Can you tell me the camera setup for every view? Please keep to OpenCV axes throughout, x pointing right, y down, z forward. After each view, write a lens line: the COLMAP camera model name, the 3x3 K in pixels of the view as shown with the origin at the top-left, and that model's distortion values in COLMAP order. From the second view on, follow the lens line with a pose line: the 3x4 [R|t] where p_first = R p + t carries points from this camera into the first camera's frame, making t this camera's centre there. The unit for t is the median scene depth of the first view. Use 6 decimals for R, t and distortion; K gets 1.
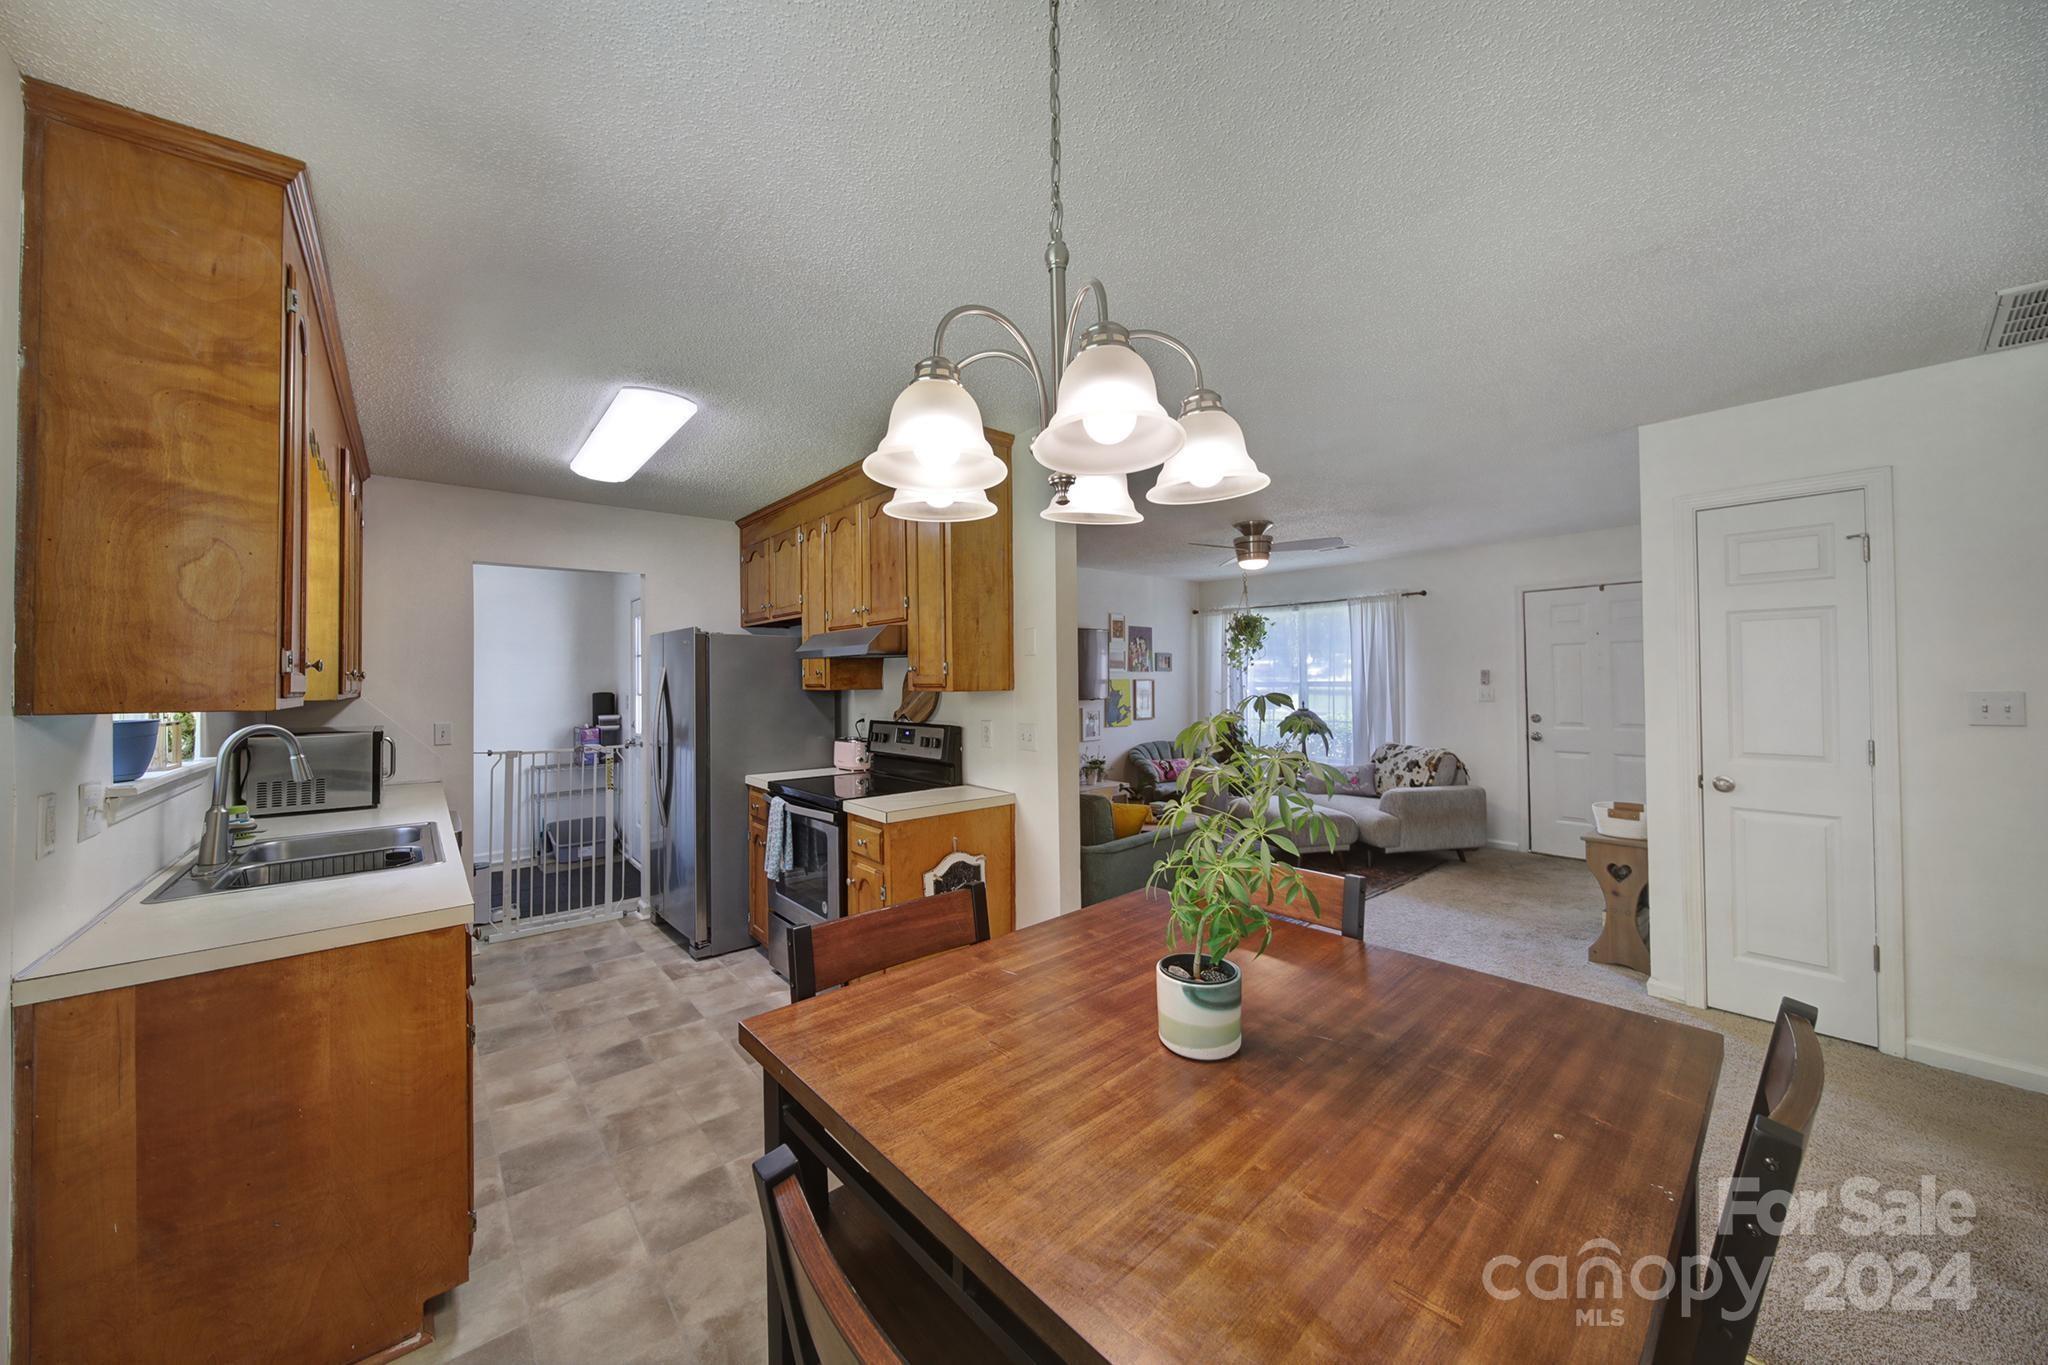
lens RADIAL K [[722.7, 0, 1014.6], [0, 722.7, 671.1], [0, 0, 1]] dist [-0.000762, -0.000730]
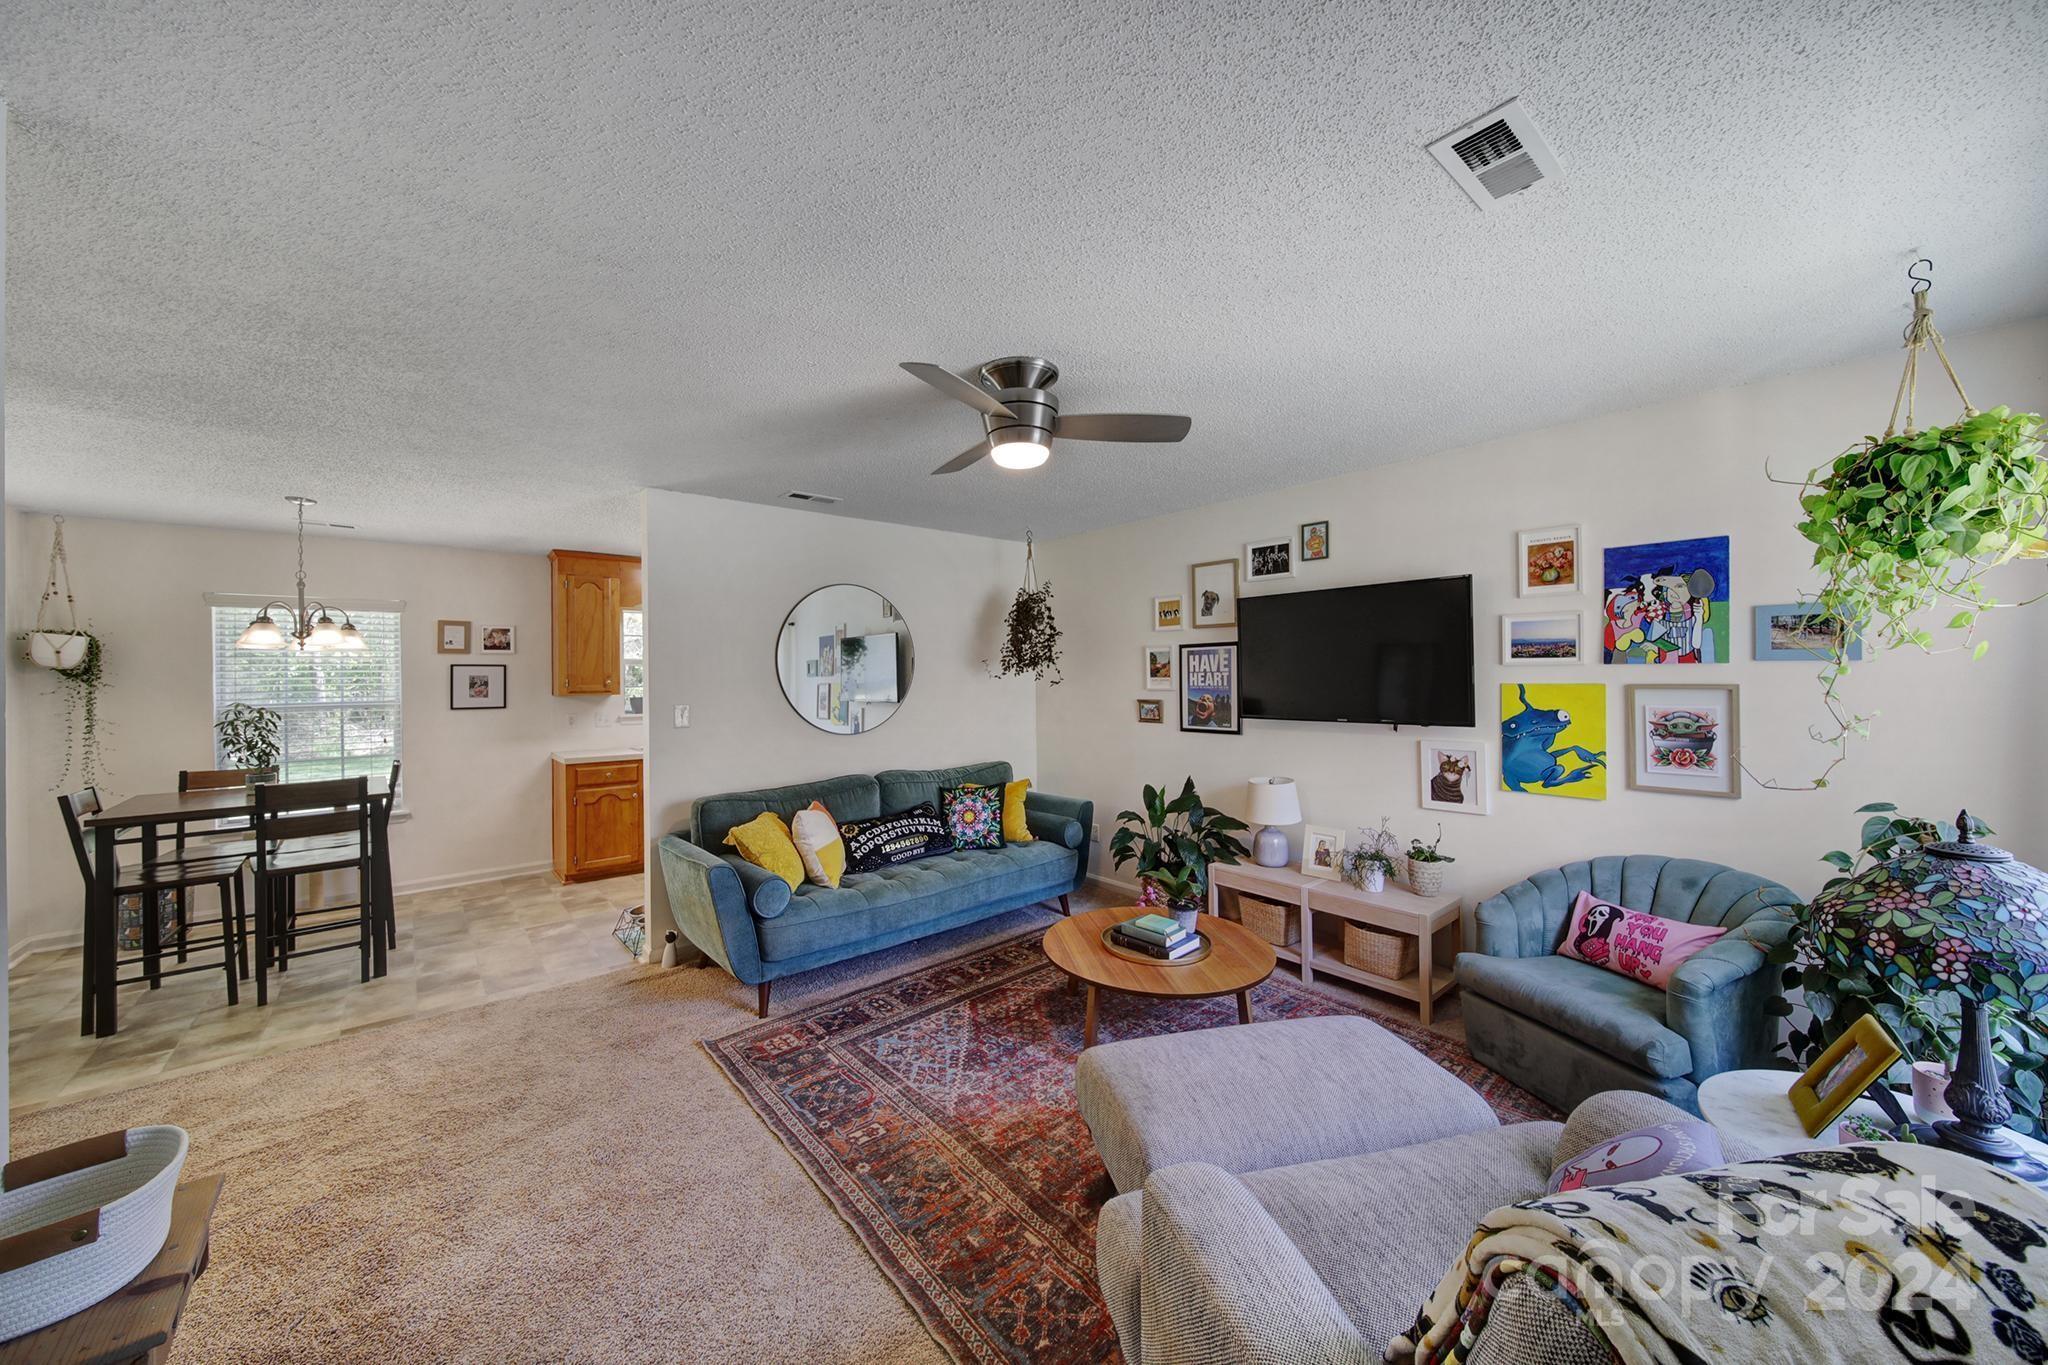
lens RADIAL K [[722.7, 0, 1023.4], [0, 722.7, 679.8], [0, 0, 1]] dist [-0.000762, -0.000730]
pose [[0.007584, 0.018519, -0.999800, 0.695257], [0.027014, 0.999460, 0.018718, -0.008472], [0.999606, -0.027151, 0.007080, 0.853843]]
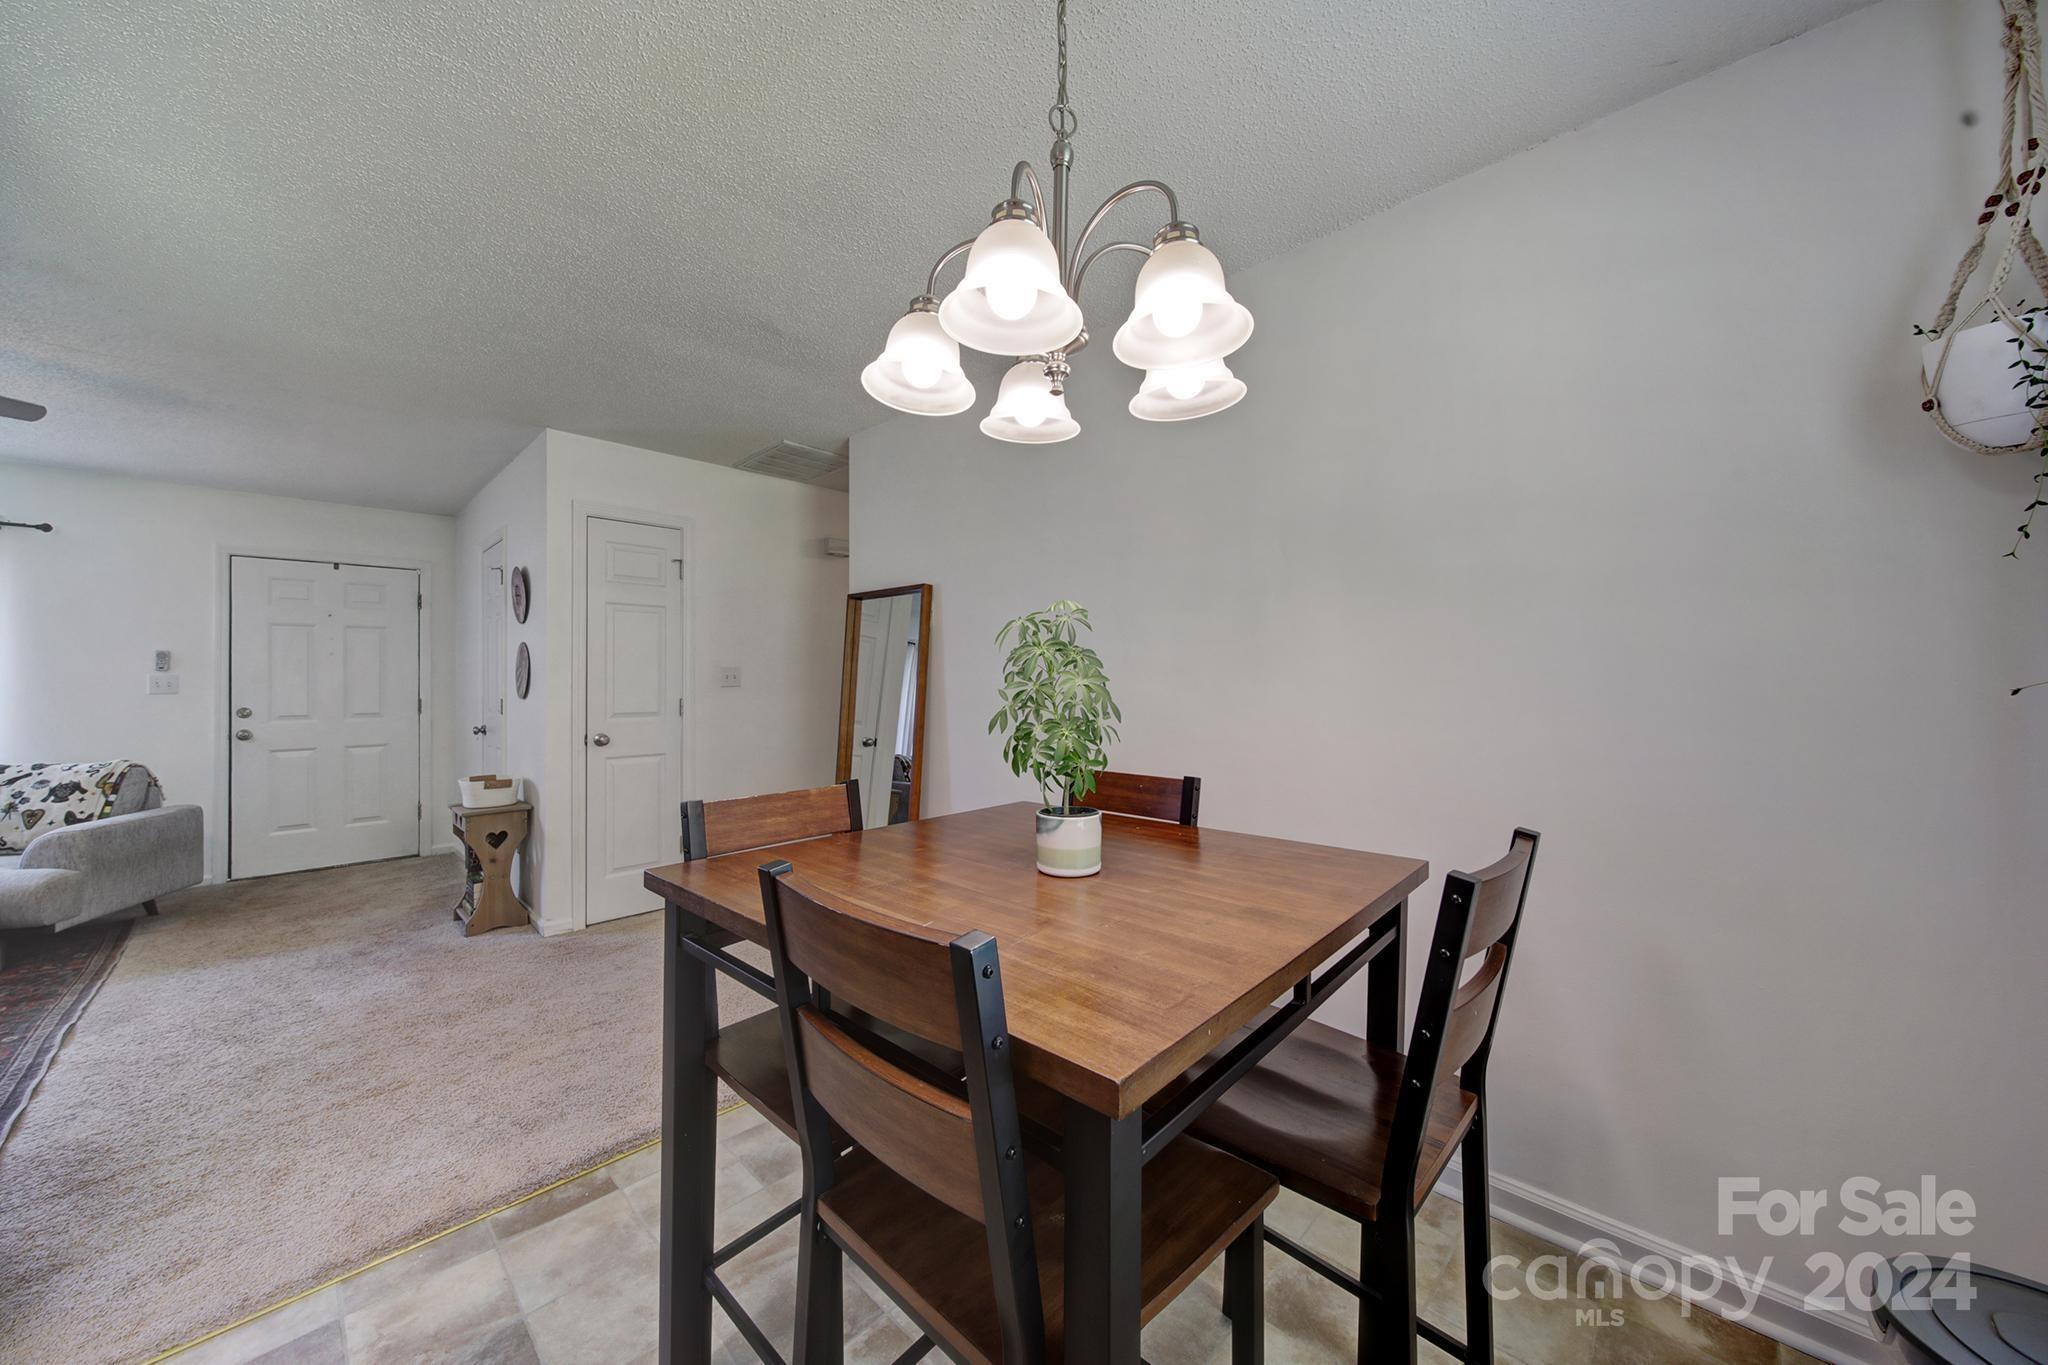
lens RADIAL K [[722.7, 0, 1021.6], [0, 722.7, 669.8], [0, 0, 1]] dist [-0.000762, -0.000730]
pose [[-0.102781, 0.027400, 0.994327, -0.170312], [-0.004374, 0.999598, -0.027998, 0.034810], [-0.994694, -0.007227, -0.102620, 0.207978]]
